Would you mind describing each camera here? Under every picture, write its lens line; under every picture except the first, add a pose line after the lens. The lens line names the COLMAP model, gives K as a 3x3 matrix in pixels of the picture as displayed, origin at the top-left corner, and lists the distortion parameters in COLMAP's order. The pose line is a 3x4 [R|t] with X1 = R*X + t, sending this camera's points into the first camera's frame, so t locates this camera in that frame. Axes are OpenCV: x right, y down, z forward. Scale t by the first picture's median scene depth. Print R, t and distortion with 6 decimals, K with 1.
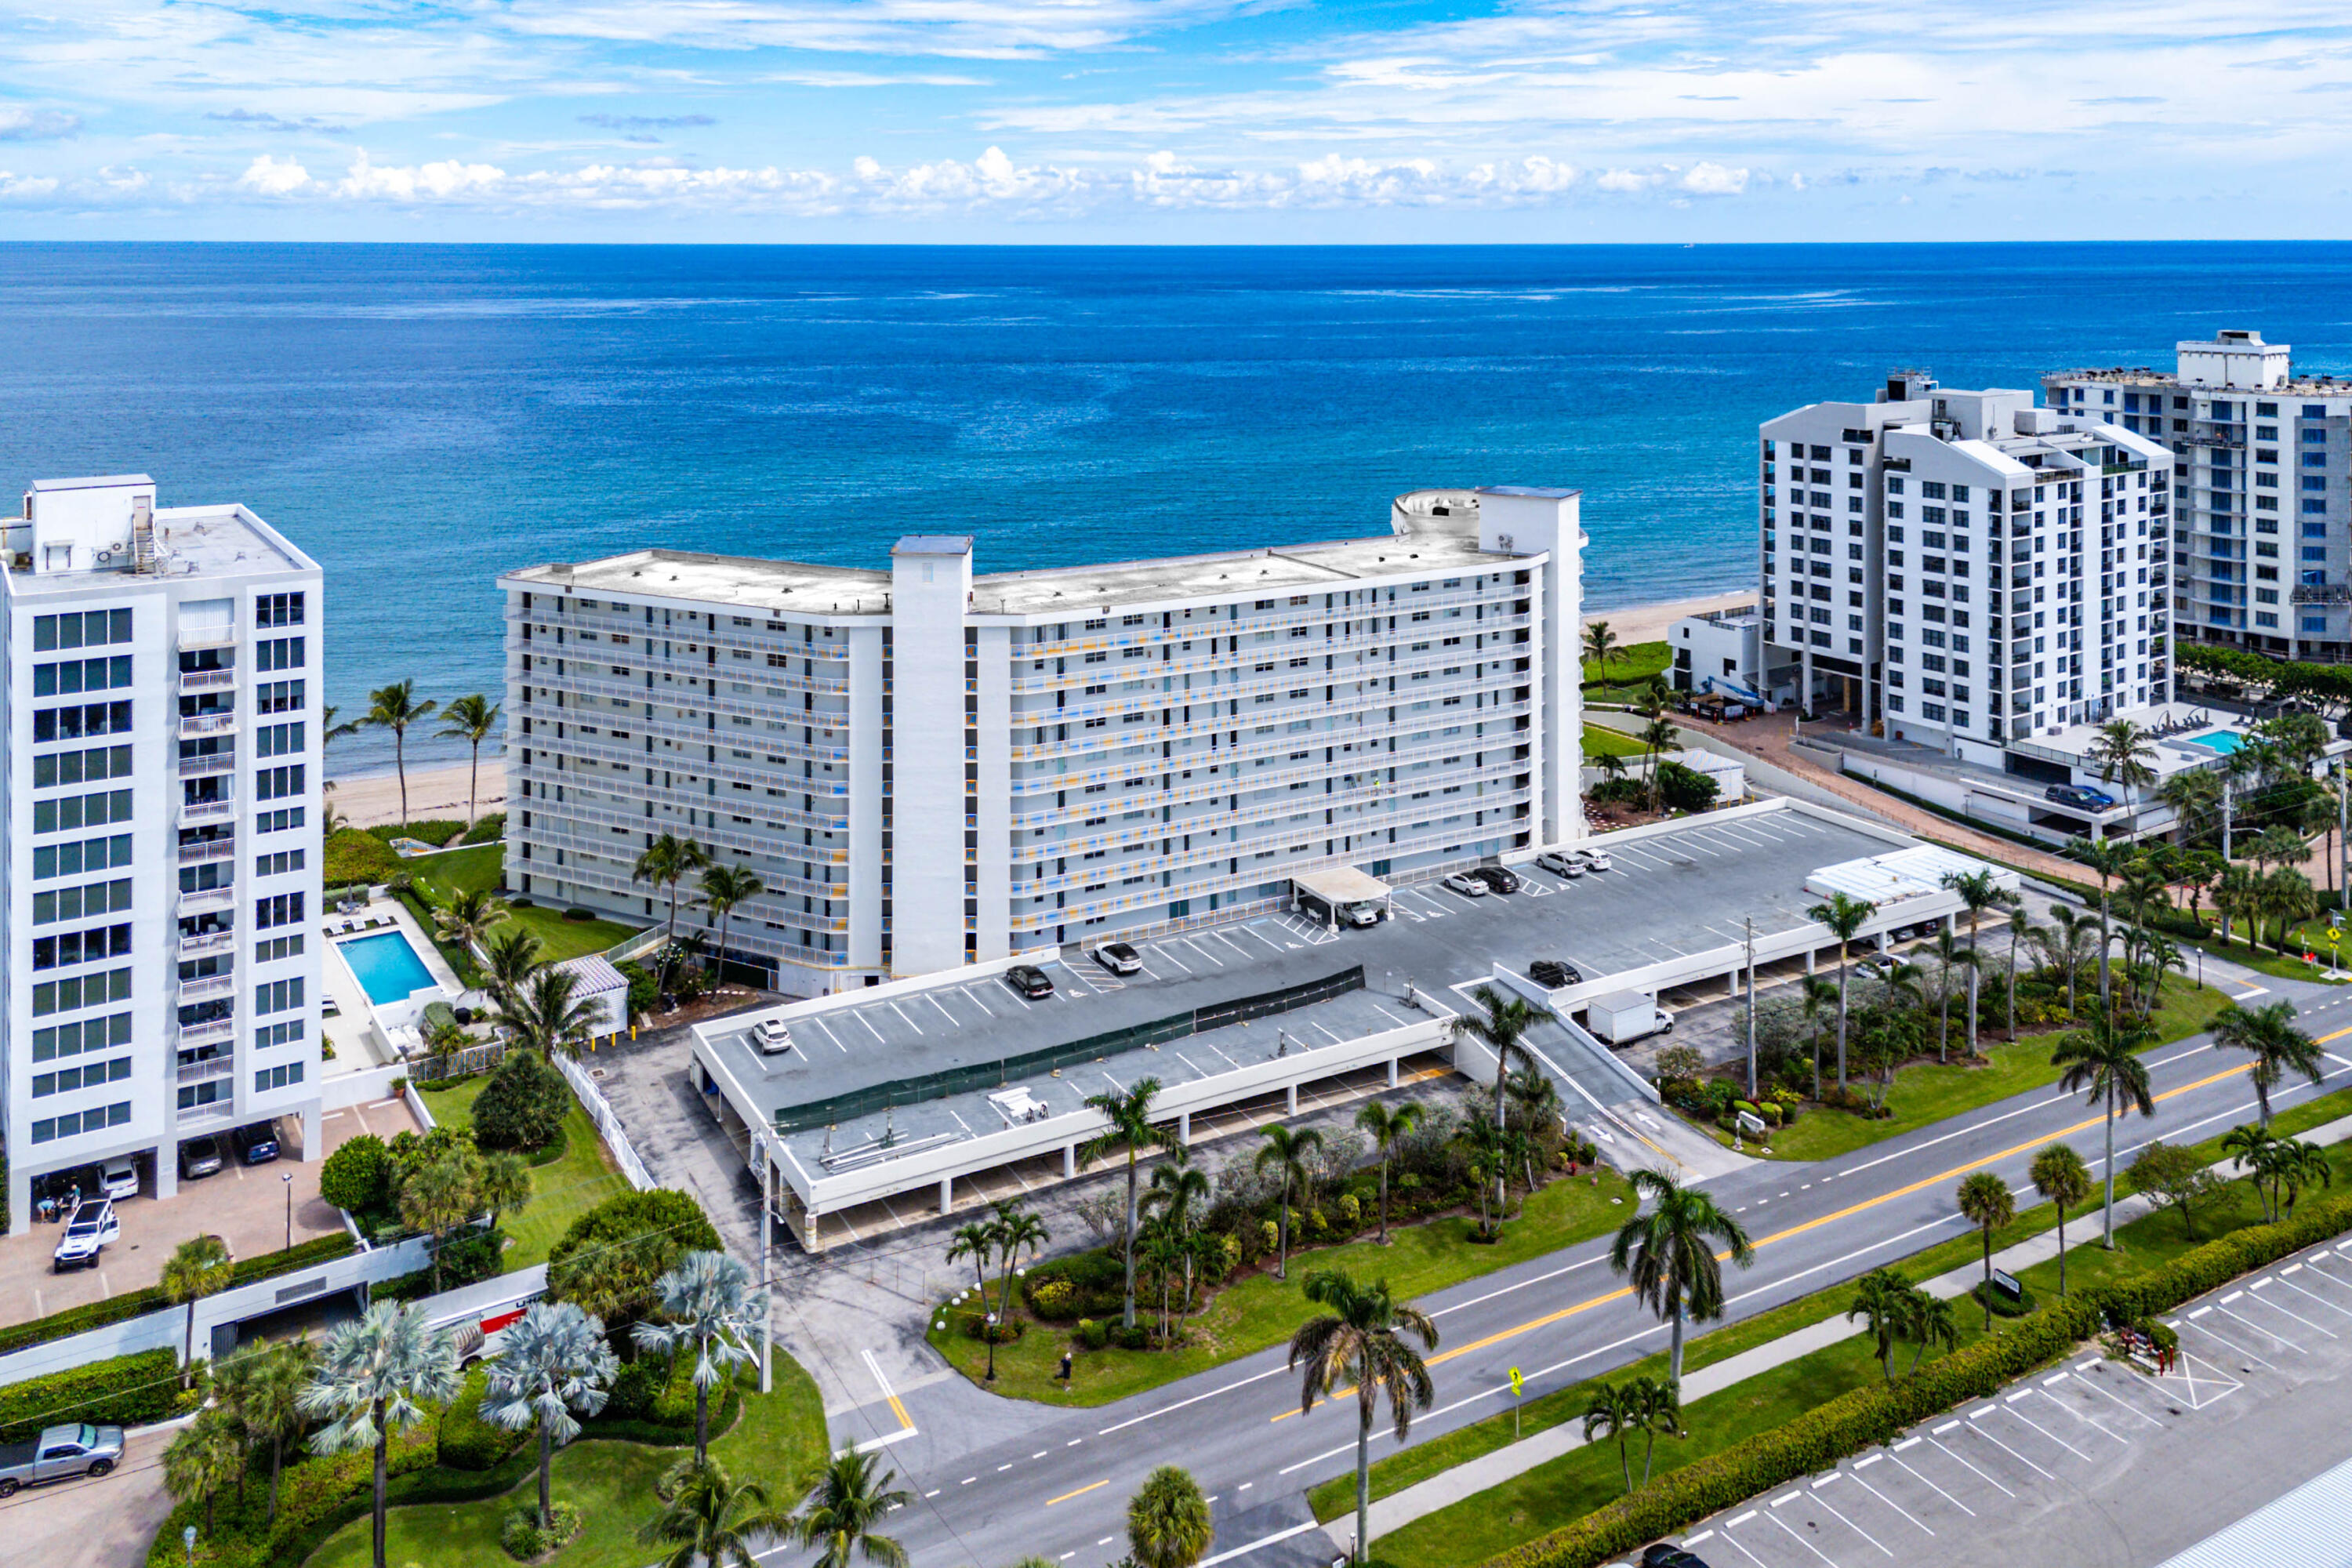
lens RADIAL K [[1853.1, 0, 1181.9], [0, 1853.1, 479.0], [0, 0, 1]] dist [0.056498, -0.003179]
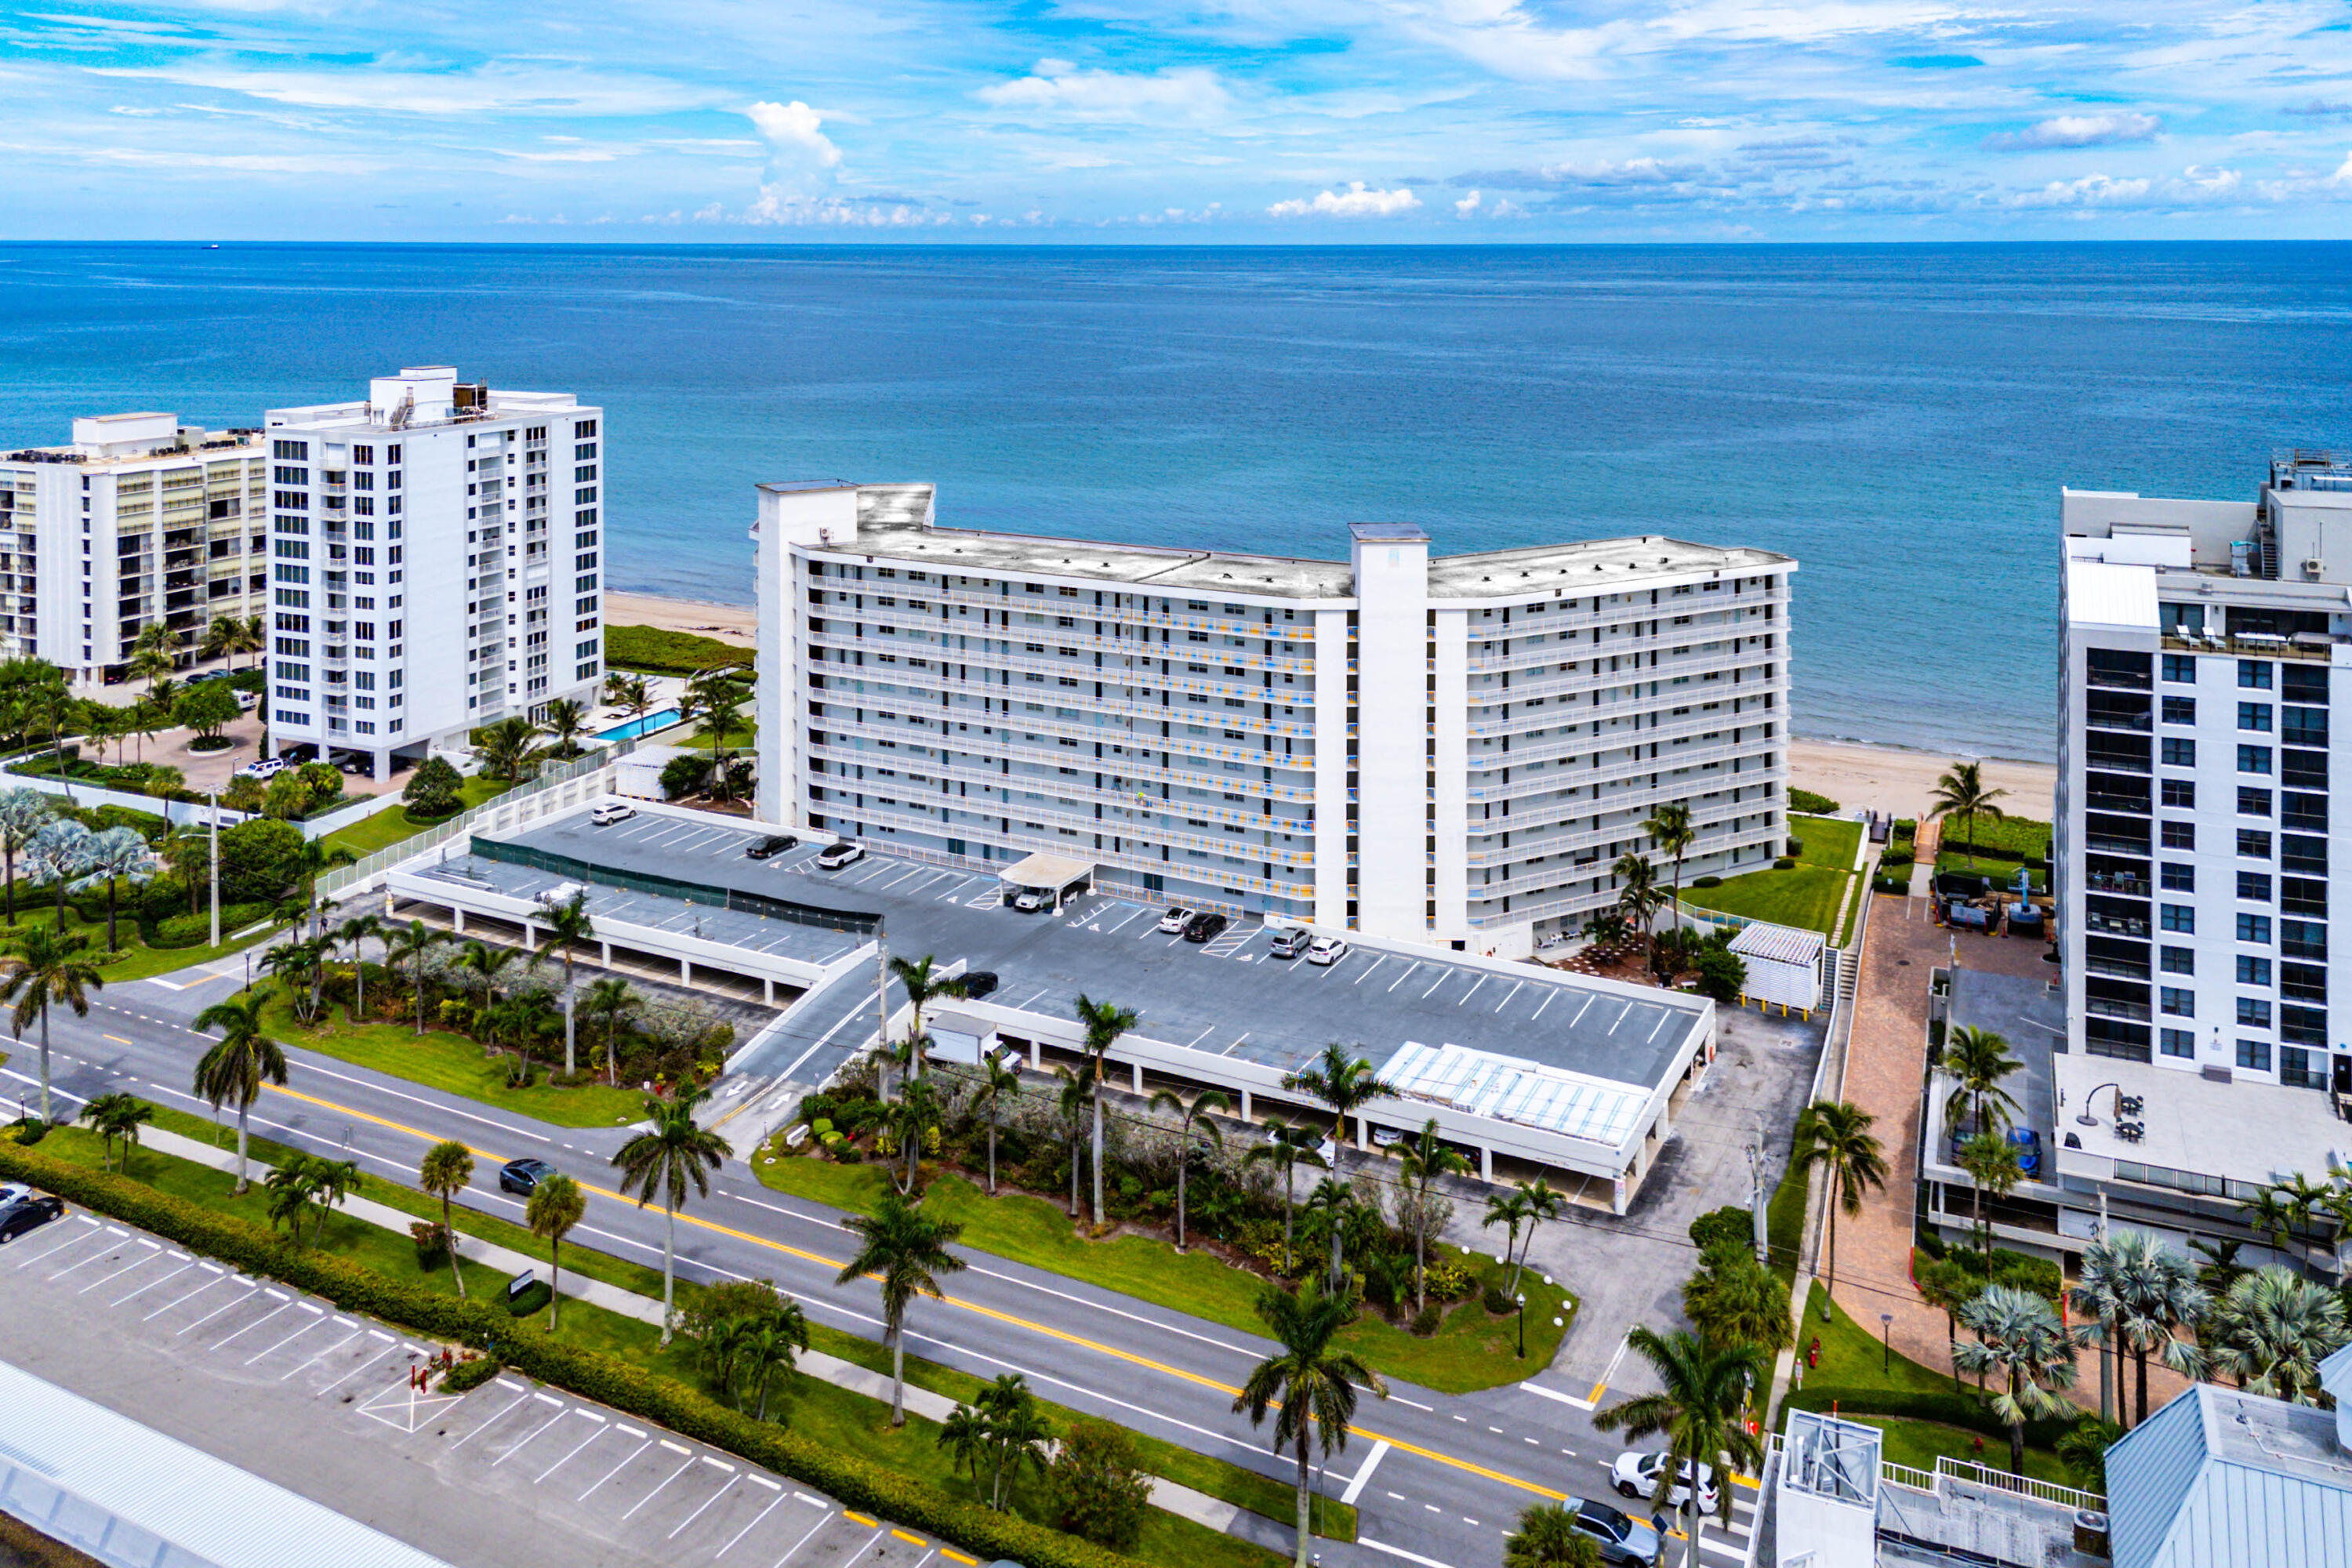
lens RADIAL K [[1853.1, 0, 1181.9], [0, 1853.1, 479.0], [0, 0, 1]] dist [0.056498, -0.003179]
pose [[0.543261, 0.109764, -0.832358, 0.957588], [-0.109540, 0.992209, 0.059349, -0.065242], [0.832387, 0.058935, 0.551052, 0.484530]]
